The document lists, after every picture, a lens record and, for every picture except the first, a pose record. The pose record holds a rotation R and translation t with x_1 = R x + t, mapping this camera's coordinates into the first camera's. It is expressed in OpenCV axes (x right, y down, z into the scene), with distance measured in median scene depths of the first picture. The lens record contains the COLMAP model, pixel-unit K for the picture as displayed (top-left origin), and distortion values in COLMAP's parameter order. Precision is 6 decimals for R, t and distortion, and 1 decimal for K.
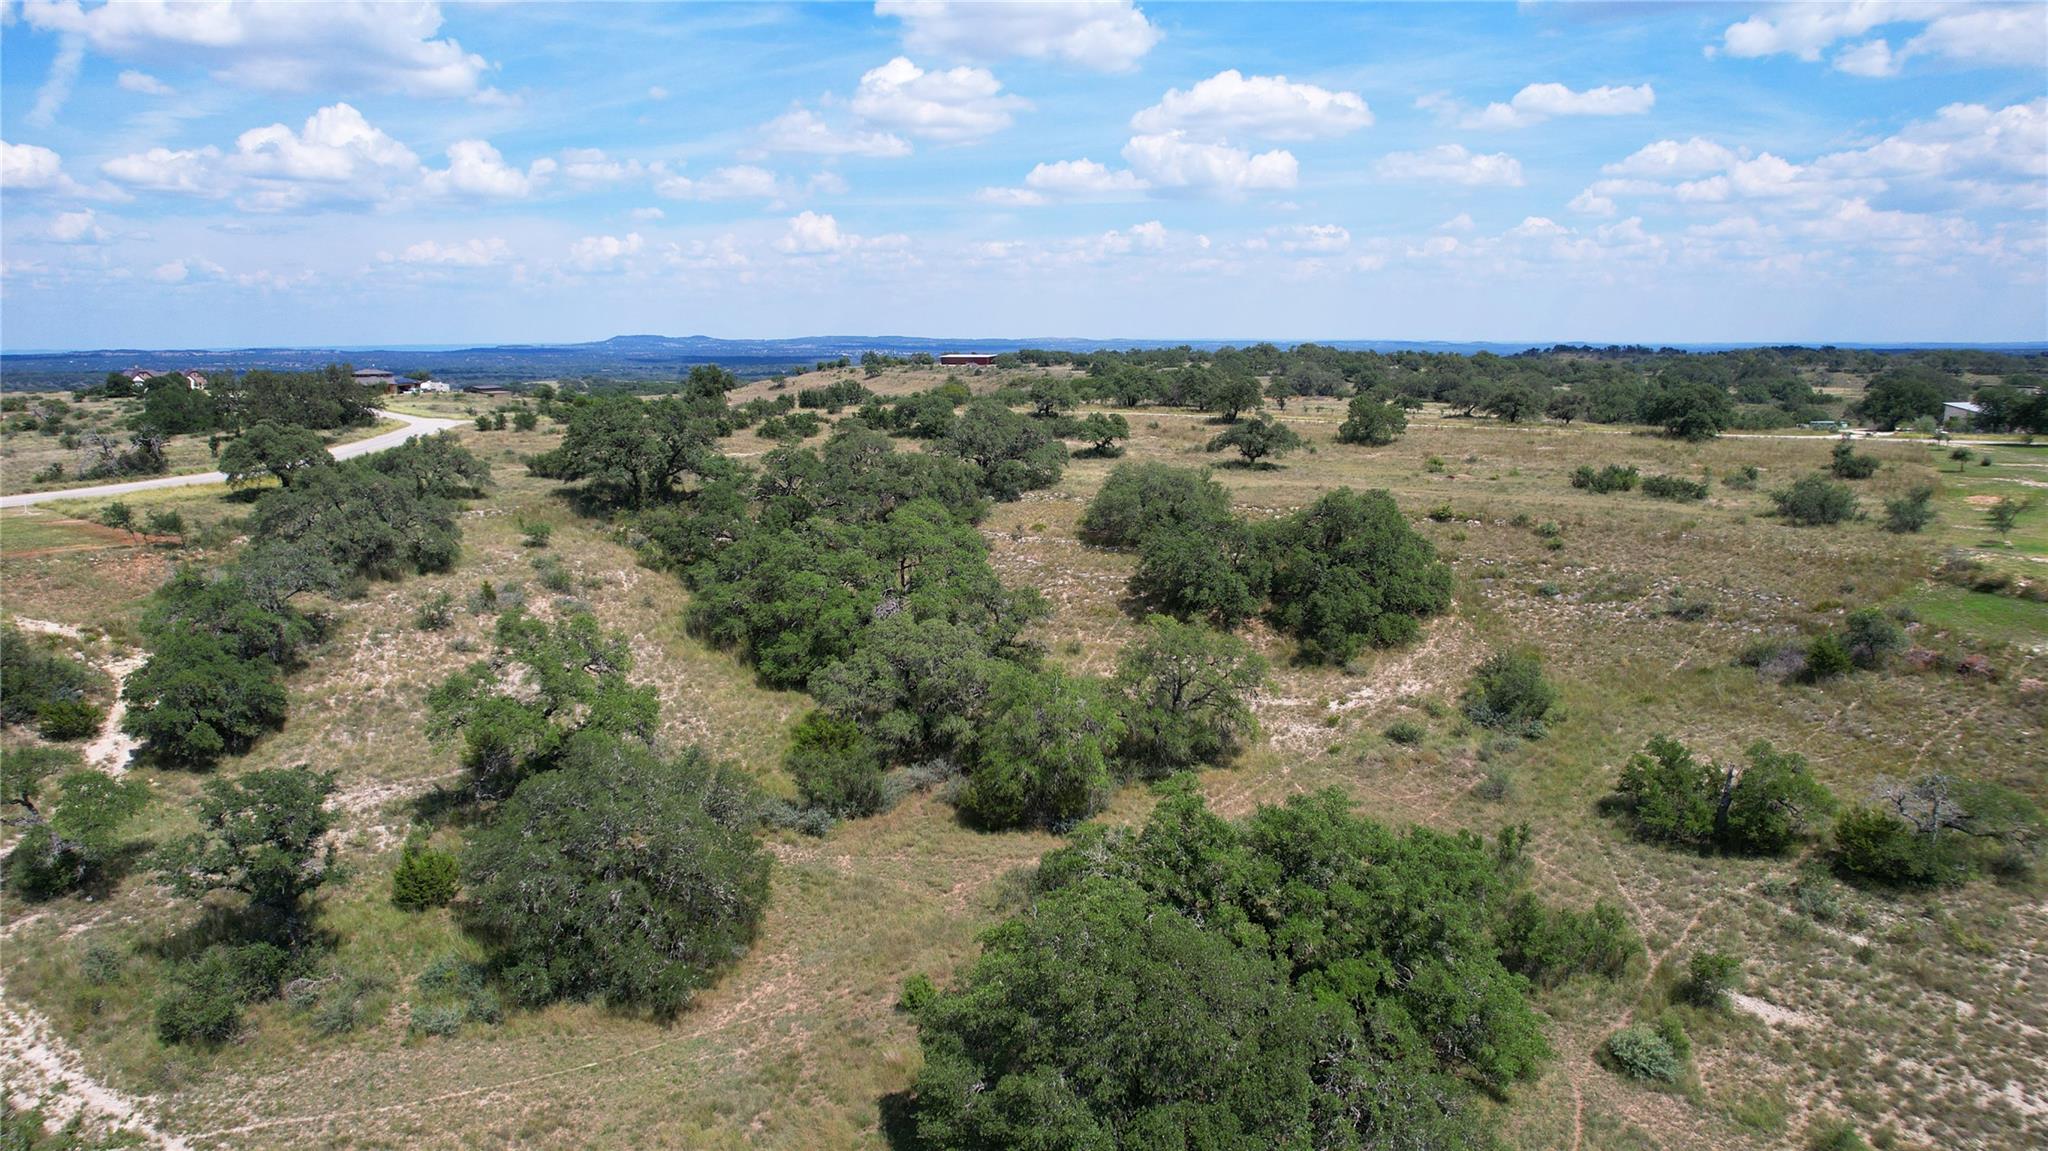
lens RADIAL K [[1310.8, 0, 979.8], [0, 1310.8, 573.0], [0, 0, 1]] dist [-0.064213, 0.065190]
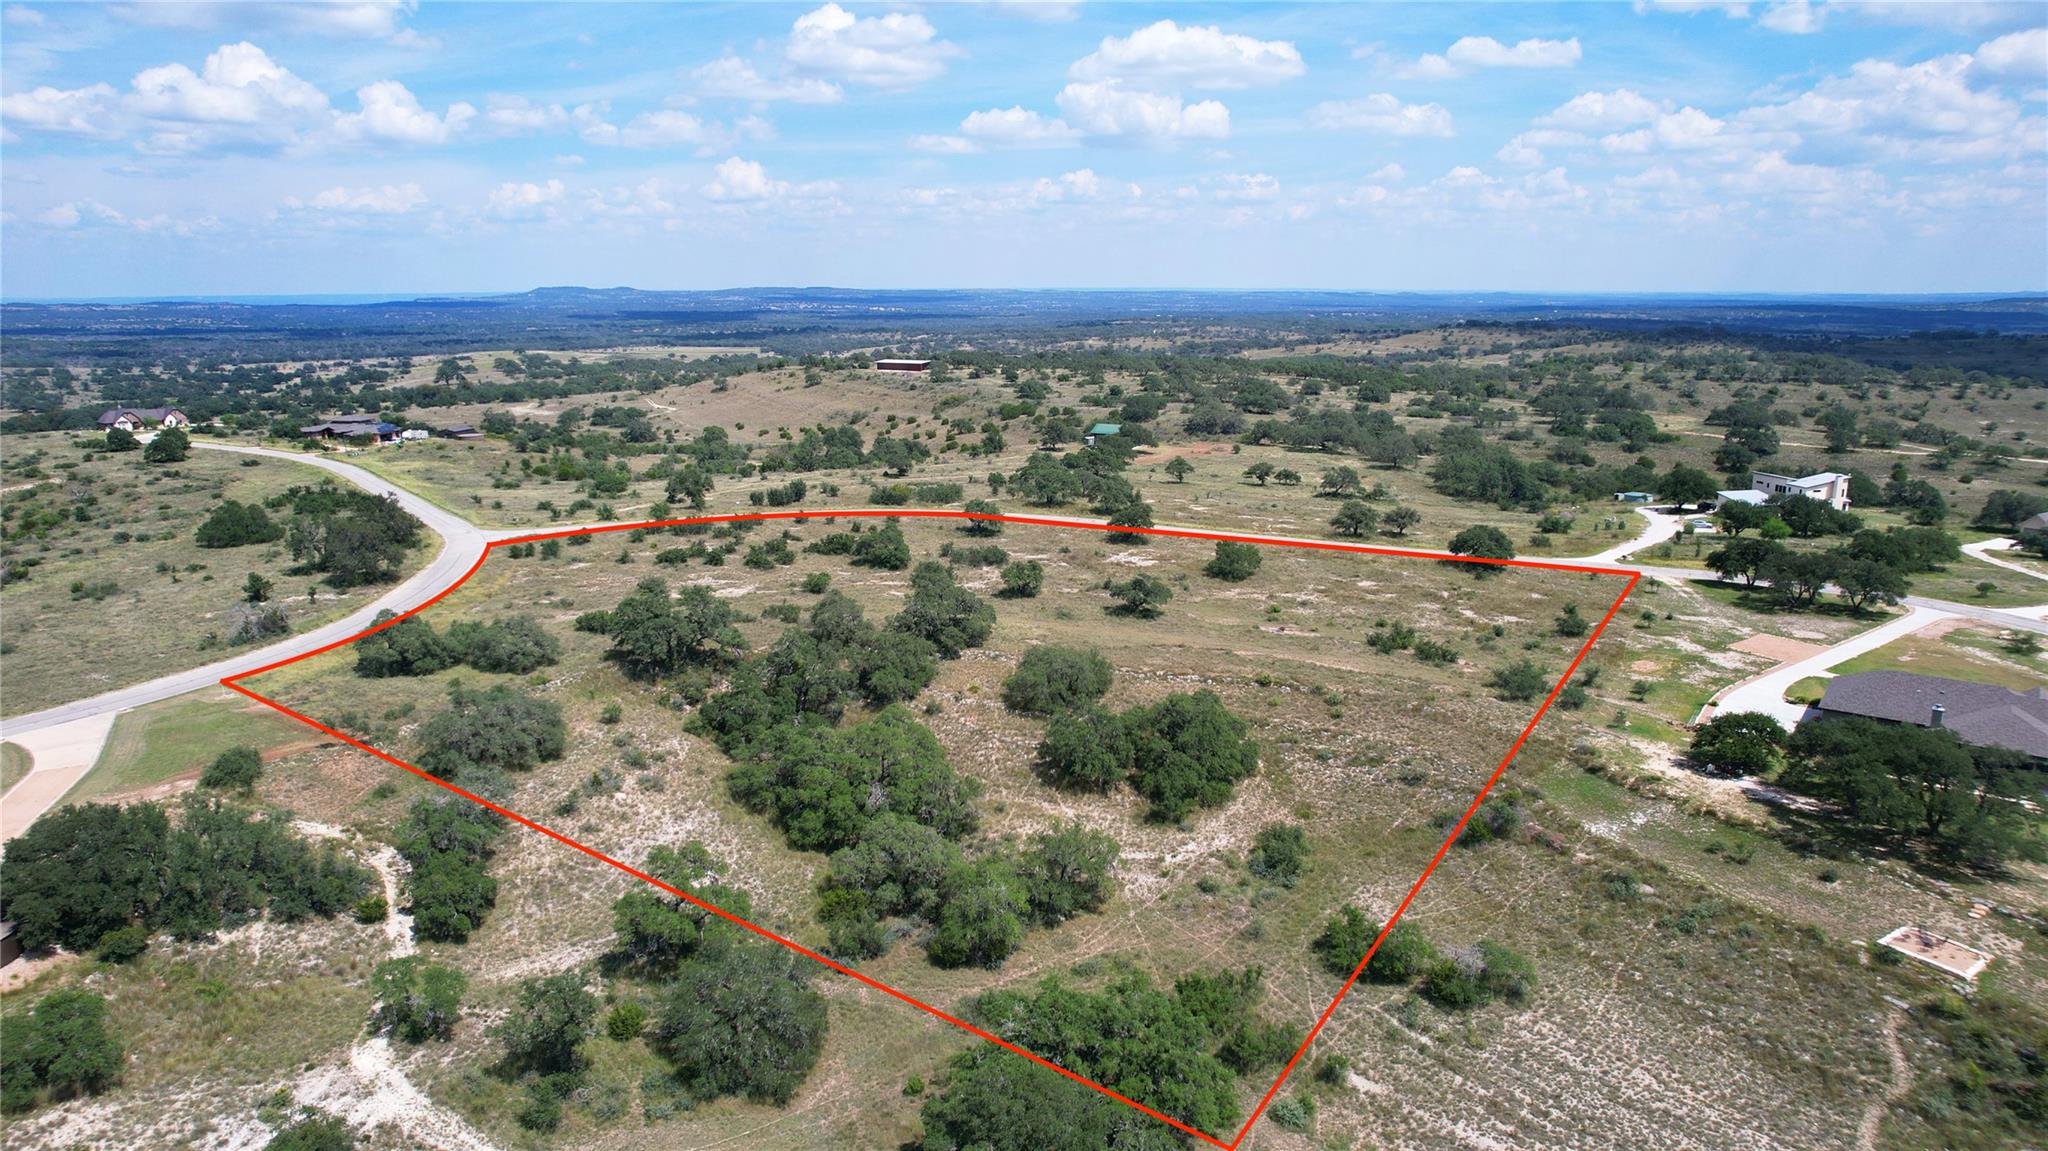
lens RADIAL K [[1338.4, 0, 1024.0], [0, 1338.4, 575.5], [0, 0, 1]] dist [-0.056952, 0.063177]
pose [[0.995921, 0.009401, 0.089735, -0.028385], [-0.014076, 0.998568, 0.051613, -0.212456], [-0.089121, -0.052666, 0.994627, -0.362635]]
